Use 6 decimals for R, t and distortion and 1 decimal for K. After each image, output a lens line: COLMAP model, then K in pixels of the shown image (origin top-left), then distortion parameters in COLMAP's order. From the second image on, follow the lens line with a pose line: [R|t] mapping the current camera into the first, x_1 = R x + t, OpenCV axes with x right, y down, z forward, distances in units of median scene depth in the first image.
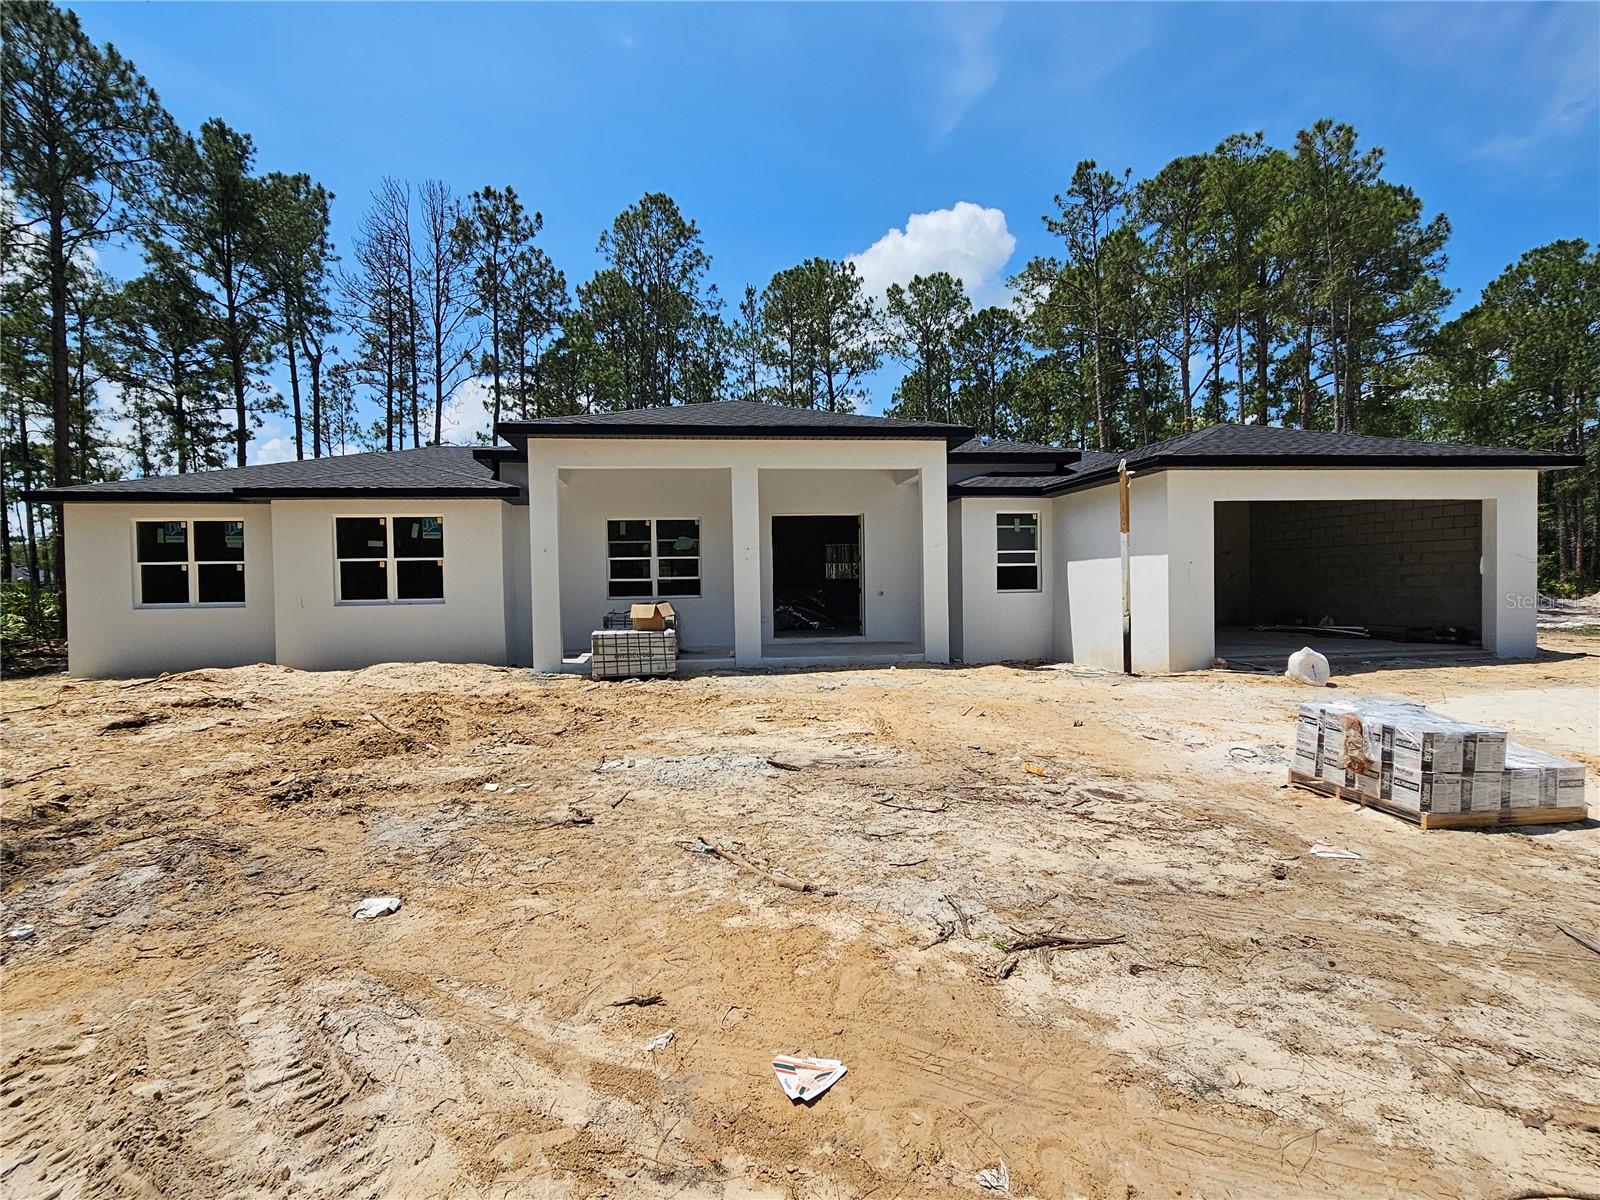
lens RADIAL K [[805.1, 0, 800.0], [0, 805.1, 600.0], [0, 0, 1]] dist [-0.004603, -0.000572]
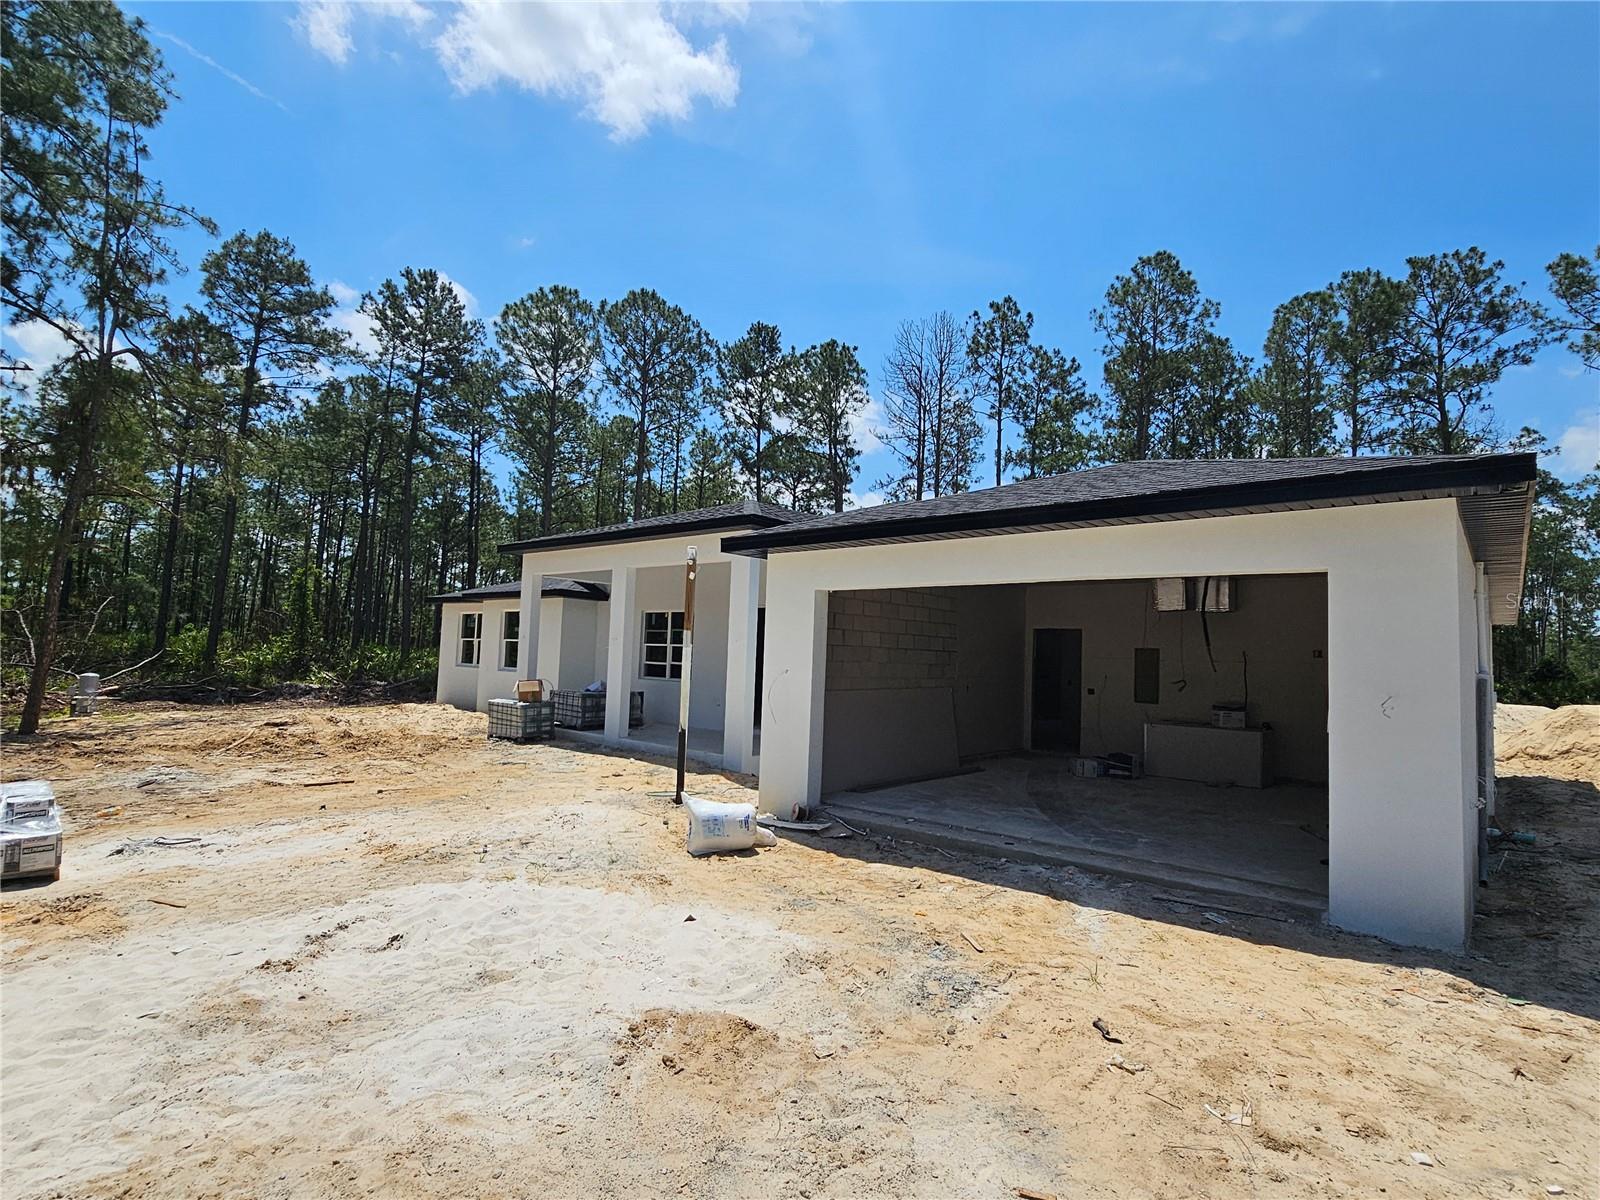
lens RADIAL K [[805.1, 0, 800.0], [0, 805.1, 600.0], [0, 0, 1]] dist [-0.004603, -0.000572]
pose [[0.661602, -0.012335, -0.749754, 0.792897], [-0.062045, 0.995536, -0.071129, -0.045288], [0.747284, 0.093578, 0.657883, 0.369431]]
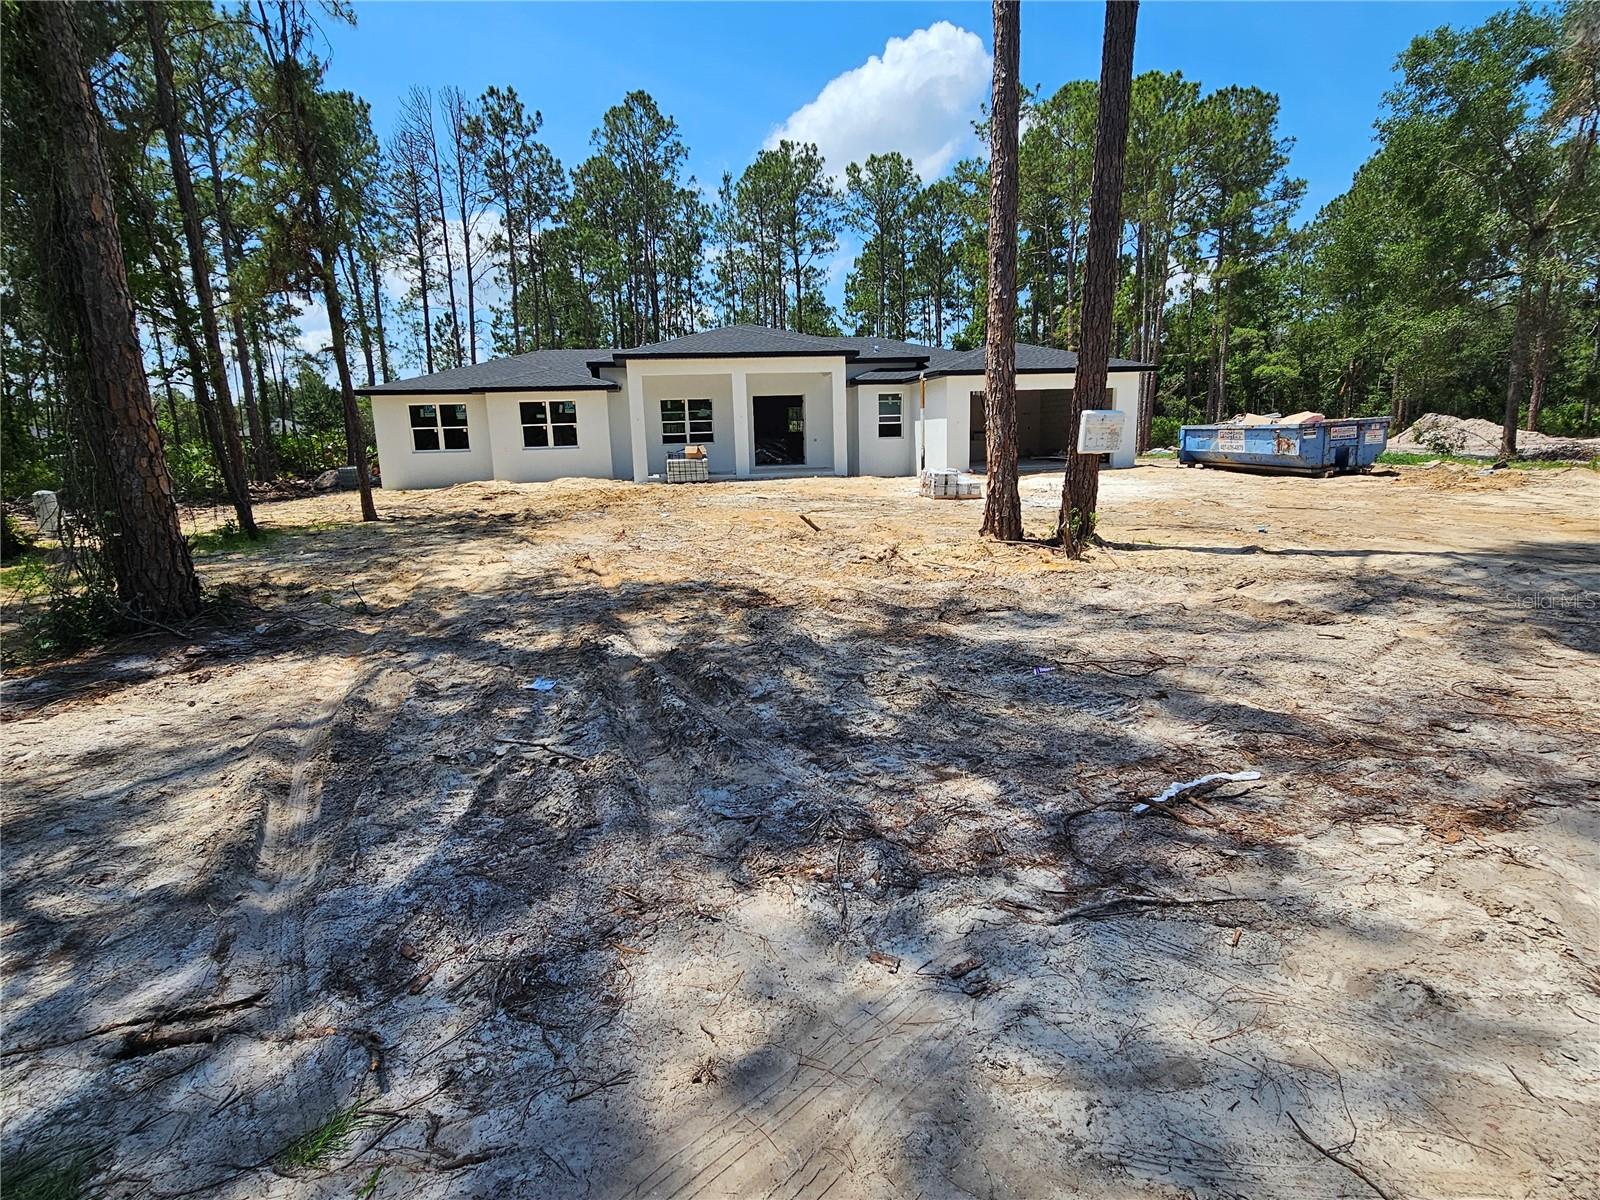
lens RADIAL K [[805.1, 0, 800.0], [0, 805.1, 600.0], [0, 0, 1]] dist [-0.004603, -0.000572]
pose [[0.999482, -0.018100, 0.026598, 0.013102], [0.013072, 0.983882, 0.178339, 0.021629], [-0.029398, -0.177899, 0.983610, -0.812314]]
